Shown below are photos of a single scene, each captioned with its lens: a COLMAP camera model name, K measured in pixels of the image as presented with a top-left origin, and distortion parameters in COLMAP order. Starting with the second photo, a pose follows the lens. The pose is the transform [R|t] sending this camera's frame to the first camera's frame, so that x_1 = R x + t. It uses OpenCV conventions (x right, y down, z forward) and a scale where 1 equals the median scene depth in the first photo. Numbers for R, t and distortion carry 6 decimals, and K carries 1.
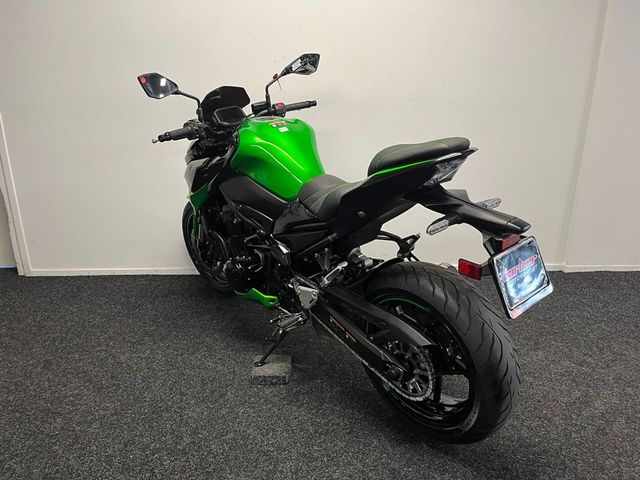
lens RADIAL K [[481.1, 0, 320.0], [0, 481.1, 240.0], [0, 0, 1]] dist [0.088996, -0.141509]
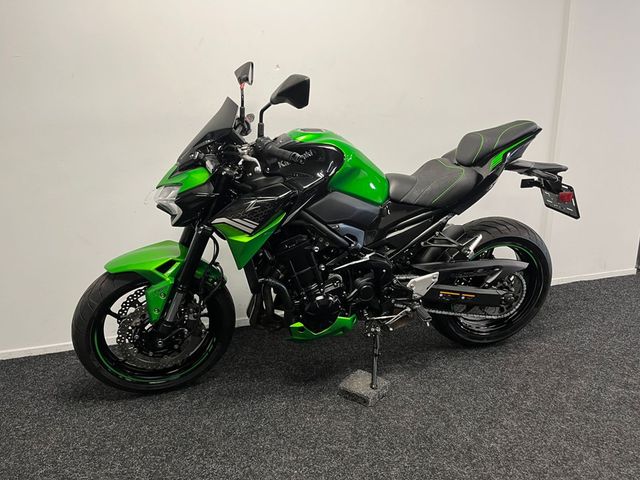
lens RADIAL K [[481.1, 0, 320.0], [0, 481.1, 240.0], [0, 0, 1]] dist [0.088996, -0.141509]
pose [[0.431379, -0.251803, 0.866318, -0.927574], [0.311111, 0.942876, 0.119140, -0.157684], [-0.846831, 0.218126, 0.485076, 0.591397]]
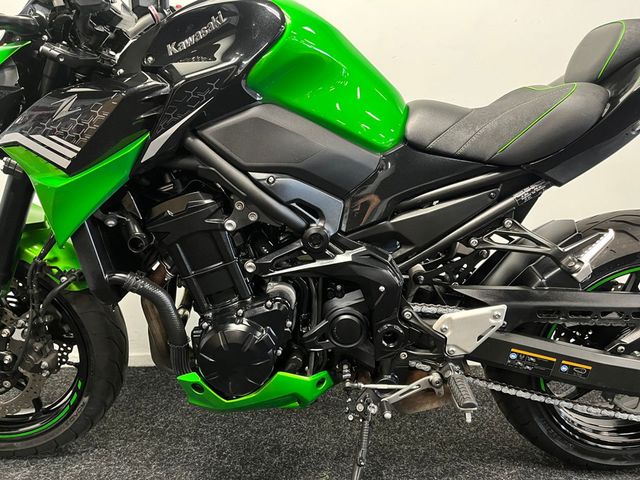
lens RADIAL K [[483.5, 0, 320.0], [0, 483.5, 240.0], [0, 0, 1]] dist [0.086655, -0.115208]
pose [[0.645780, -0.138817, 0.750799, -0.451176], [0.239282, 0.970592, -0.026356, 0.002570], [-0.725061, 0.196673, 0.660005, 0.686330]]
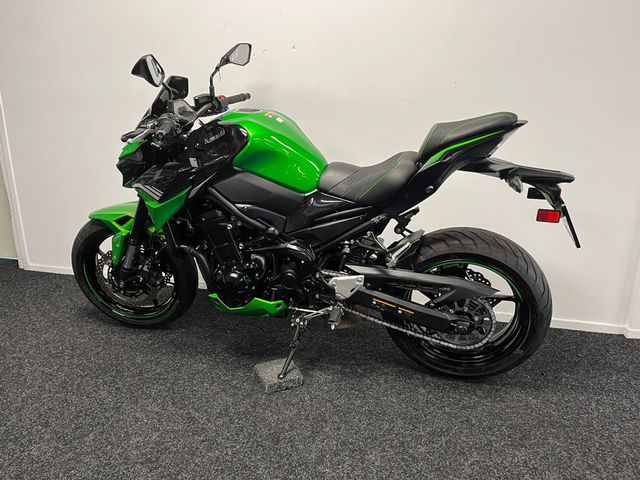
lens RADIAL K [[481.1, 0, 320.0], [0, 481.1, 240.0], [0, 0, 1]] dist [0.088996, -0.141509]
pose [[0.824929, -0.162916, 0.541250, -0.530869], [0.178662, 0.983623, 0.023768, -0.006901], [-0.536258, 0.077094, 0.840526, 0.180278]]
